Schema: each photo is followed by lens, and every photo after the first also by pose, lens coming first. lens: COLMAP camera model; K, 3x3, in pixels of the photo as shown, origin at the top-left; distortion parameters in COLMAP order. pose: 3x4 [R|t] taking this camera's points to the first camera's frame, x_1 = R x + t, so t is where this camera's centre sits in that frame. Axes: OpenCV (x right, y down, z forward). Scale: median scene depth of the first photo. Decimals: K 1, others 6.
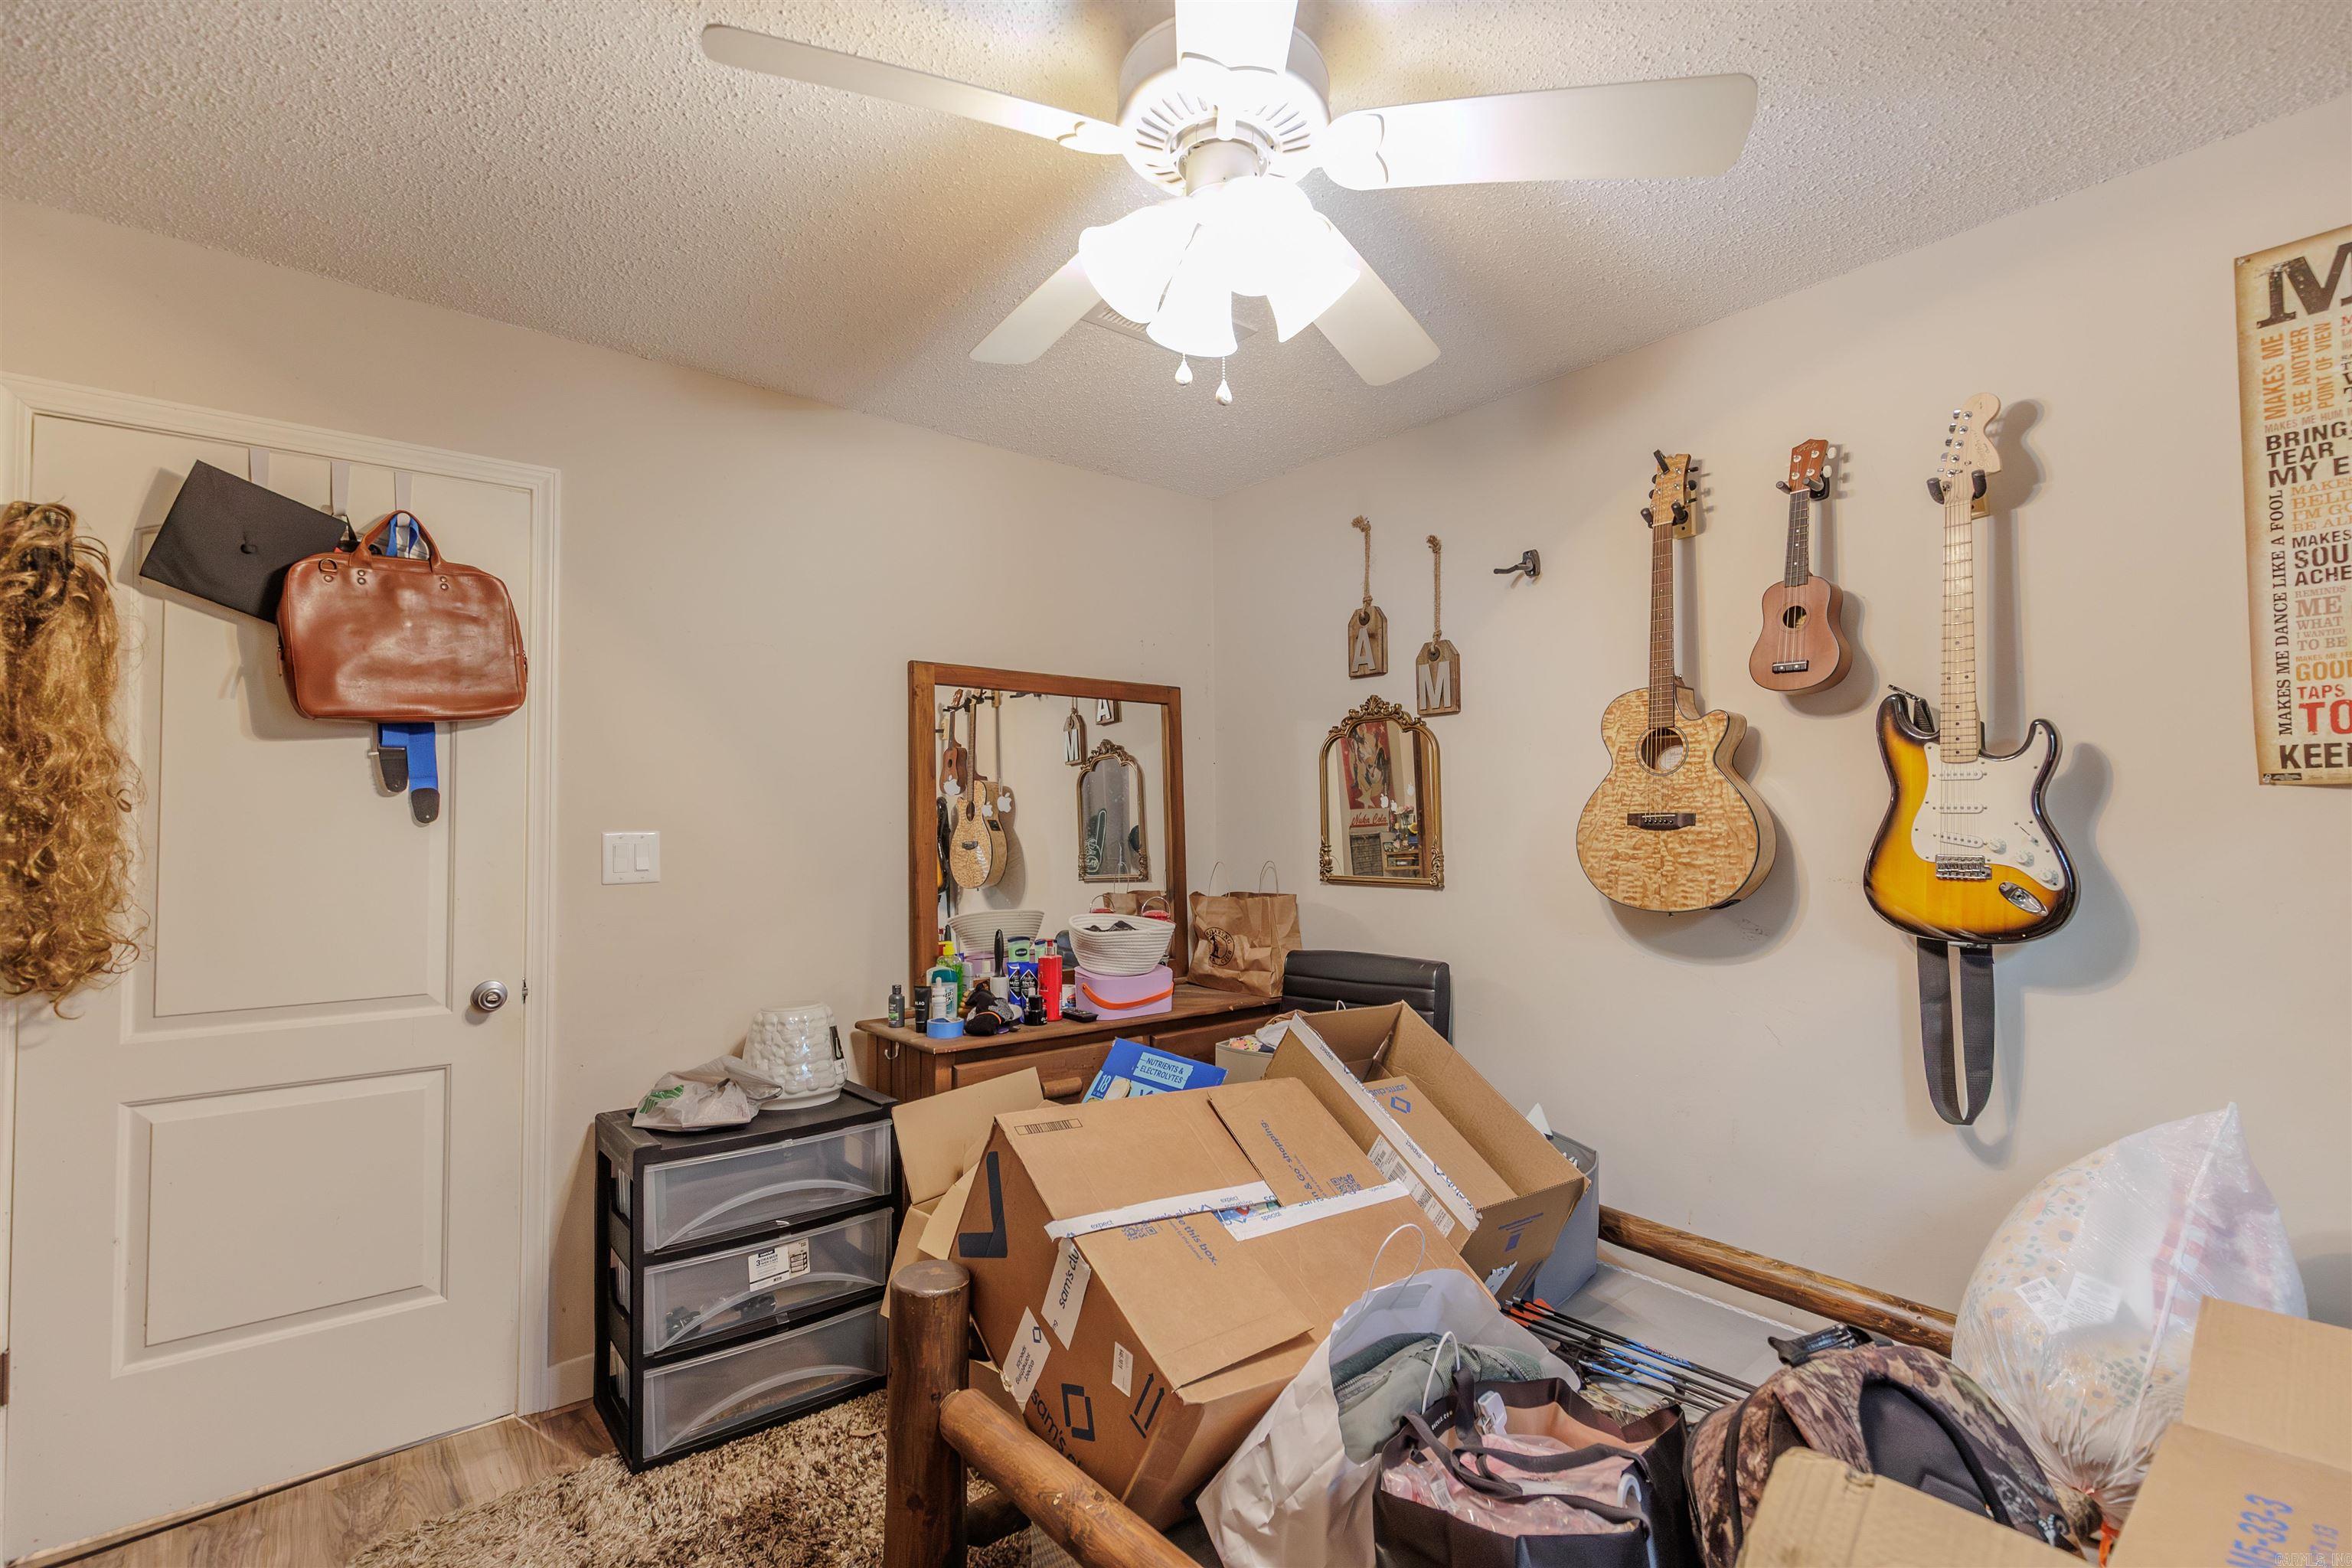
lens RADIAL K [[1071.9, 0, 1175.2], [0, 1071.9, 791.2], [0, 0, 1]] dist [0.008162, 0.000223]
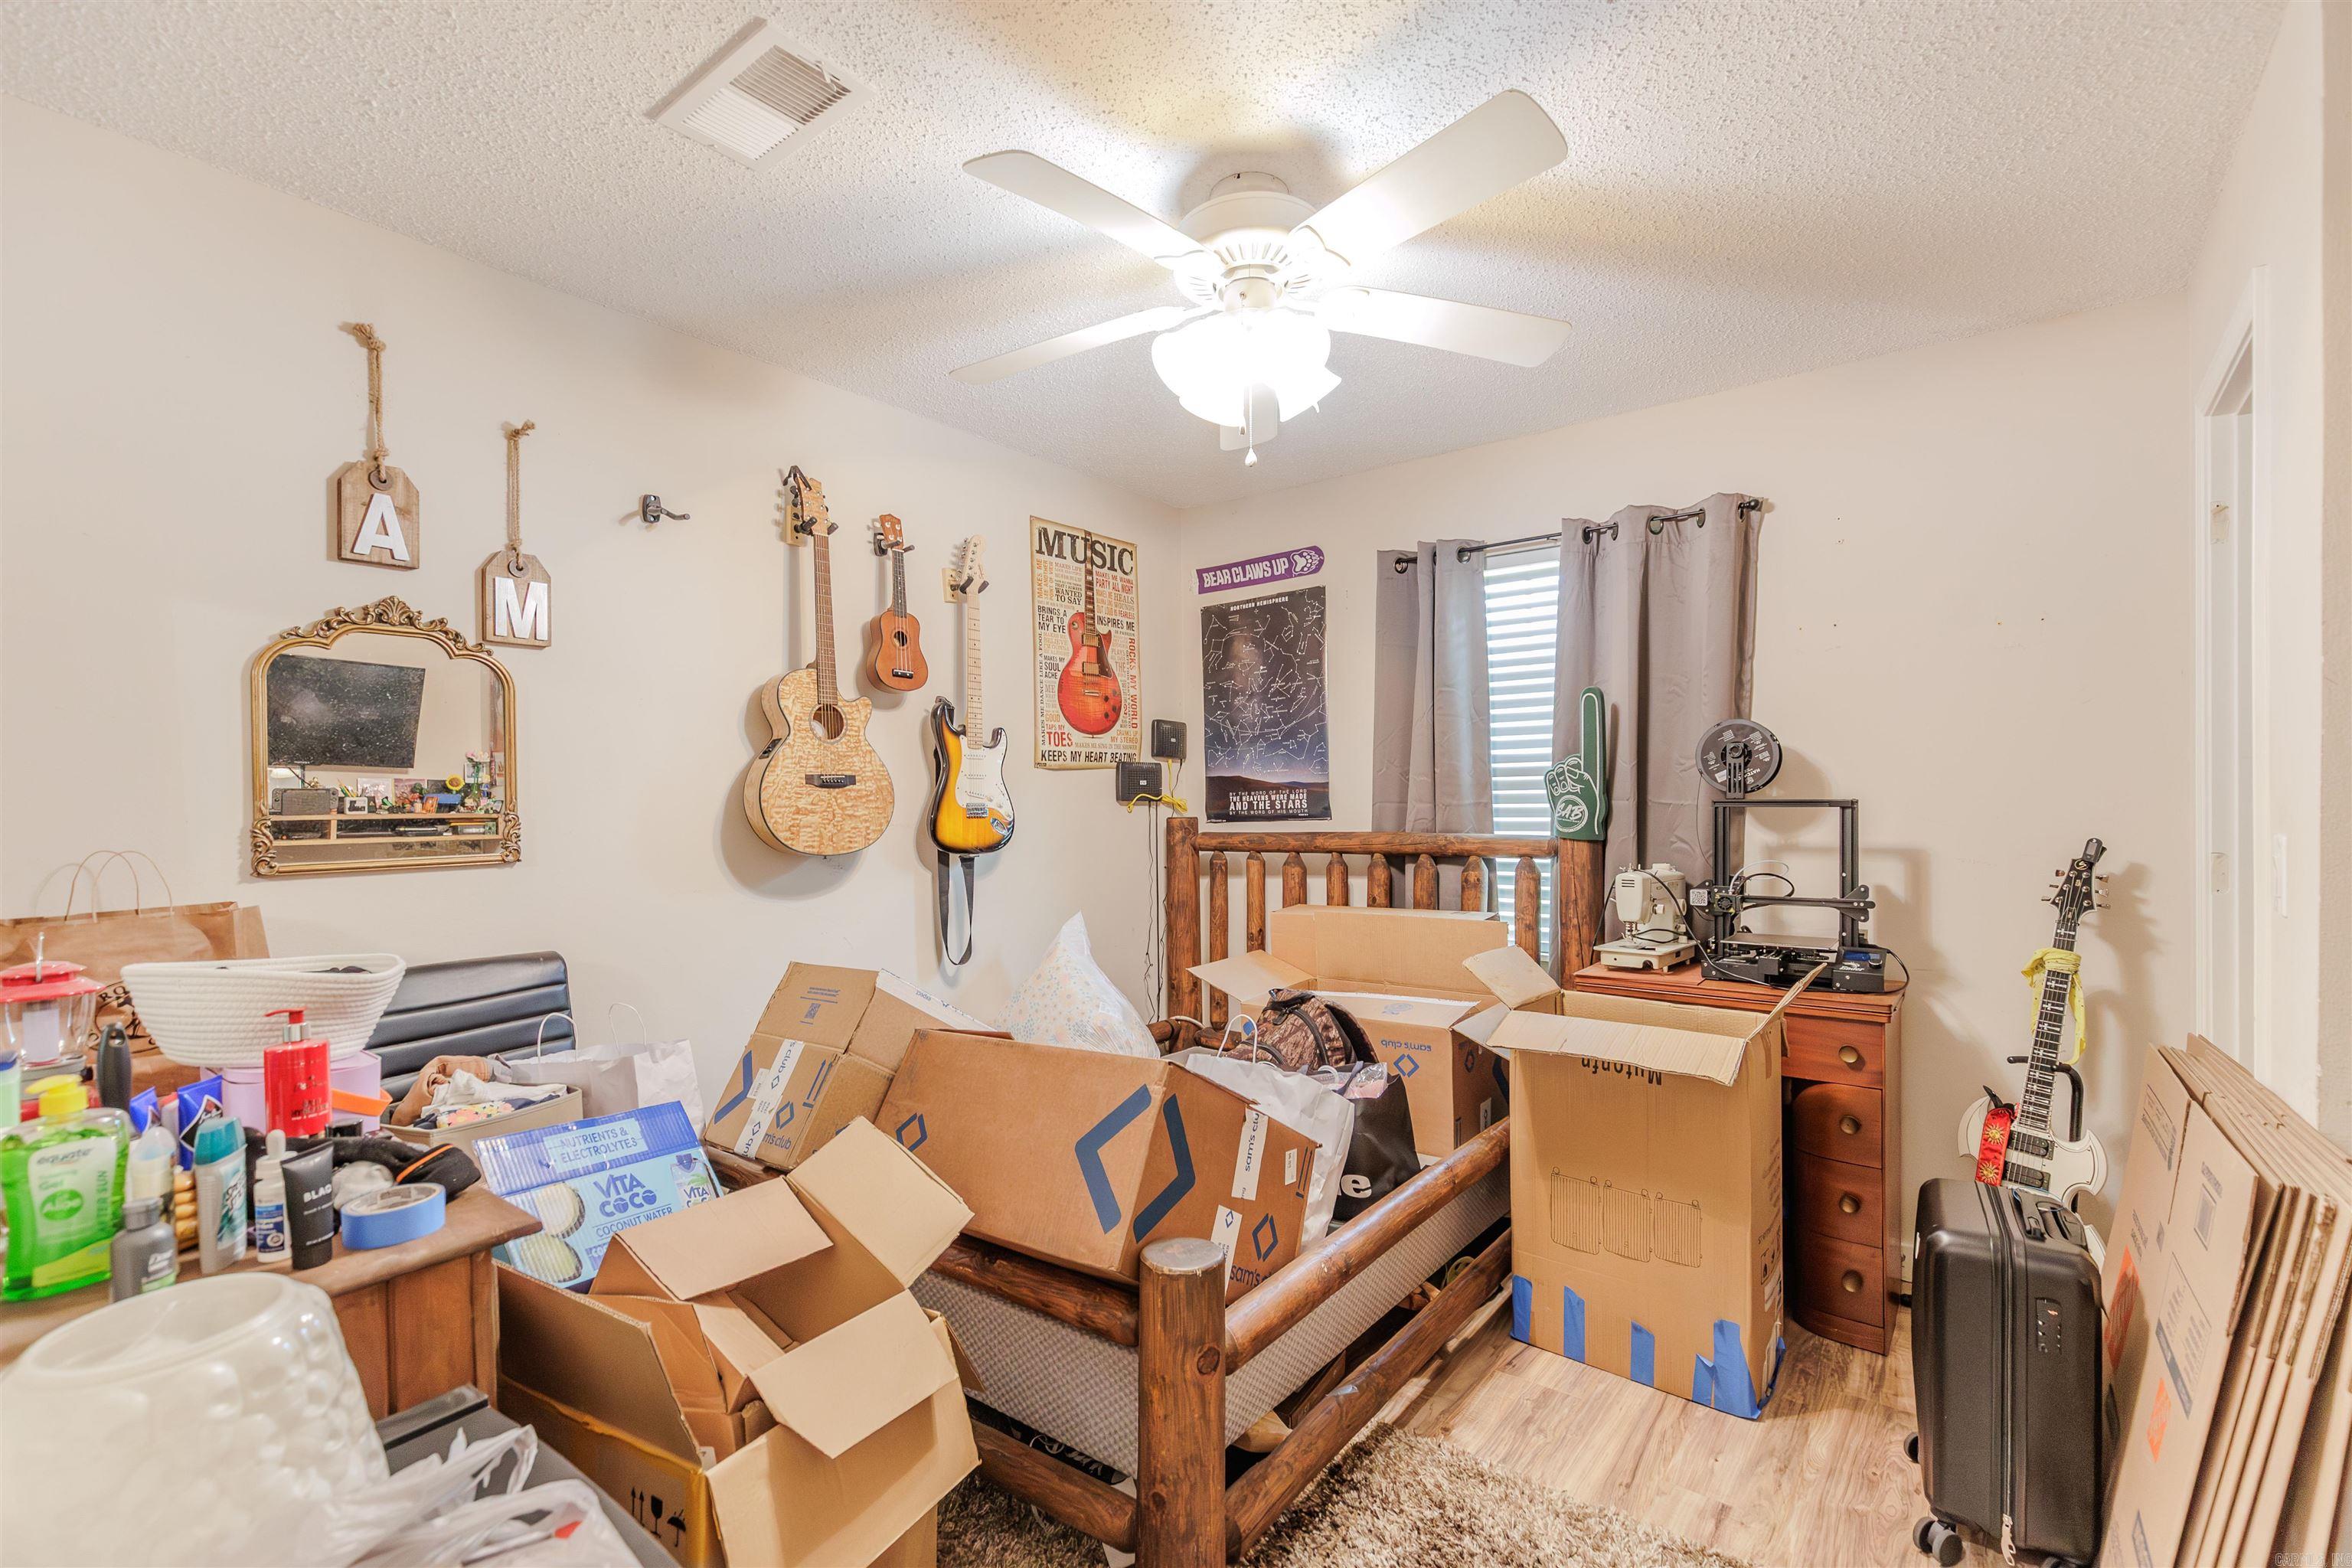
lens RADIAL K [[1071.9, 0, 1176.6], [0, 1071.9, 791.3], [0, 0, 1]] dist [0.008162, 0.000223]
pose [[-0.225573, 0.010198, 0.974173, -0.953436], [-0.023423, 0.999599, -0.015887, 0.057562], [-0.973945, -0.026402, -0.225243, 1.029260]]
